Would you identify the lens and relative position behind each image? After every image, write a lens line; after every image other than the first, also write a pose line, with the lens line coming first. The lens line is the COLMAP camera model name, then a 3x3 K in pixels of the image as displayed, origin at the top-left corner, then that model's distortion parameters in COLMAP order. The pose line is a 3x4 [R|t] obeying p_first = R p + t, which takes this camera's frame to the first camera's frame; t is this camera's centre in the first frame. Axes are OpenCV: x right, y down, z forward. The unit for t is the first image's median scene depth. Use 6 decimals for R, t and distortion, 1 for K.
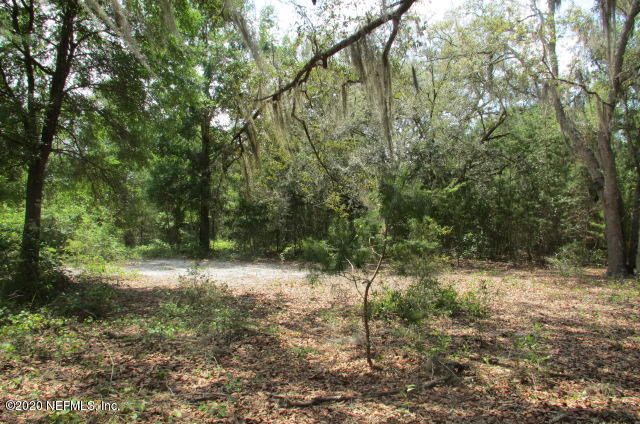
lens RADIAL K [[541.9, 0, 320.0], [0, 541.9, 212.0], [0, 0, 1]] dist [-0.017184, 0.003259]
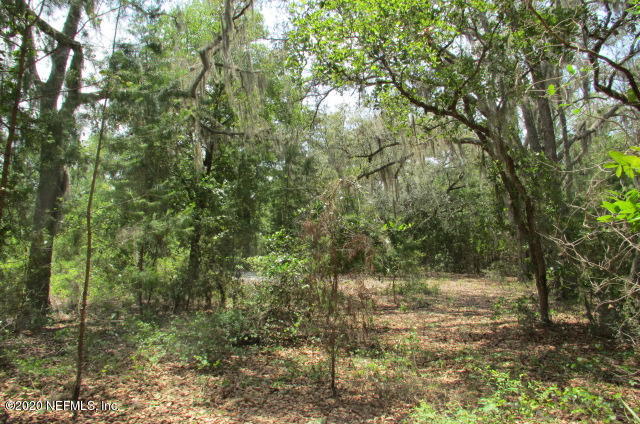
lens RADIAL K [[542.8, 0, 312.7], [0, 542.8, 214.3], [0, 0, 1]] dist [0.007276, 0.004114]
pose [[0.999627, 0.005041, 0.026824, -0.114135], [-0.004576, 0.999838, -0.017389, -0.043964], [-0.026907, 0.017260, 0.999489, -0.496035]]
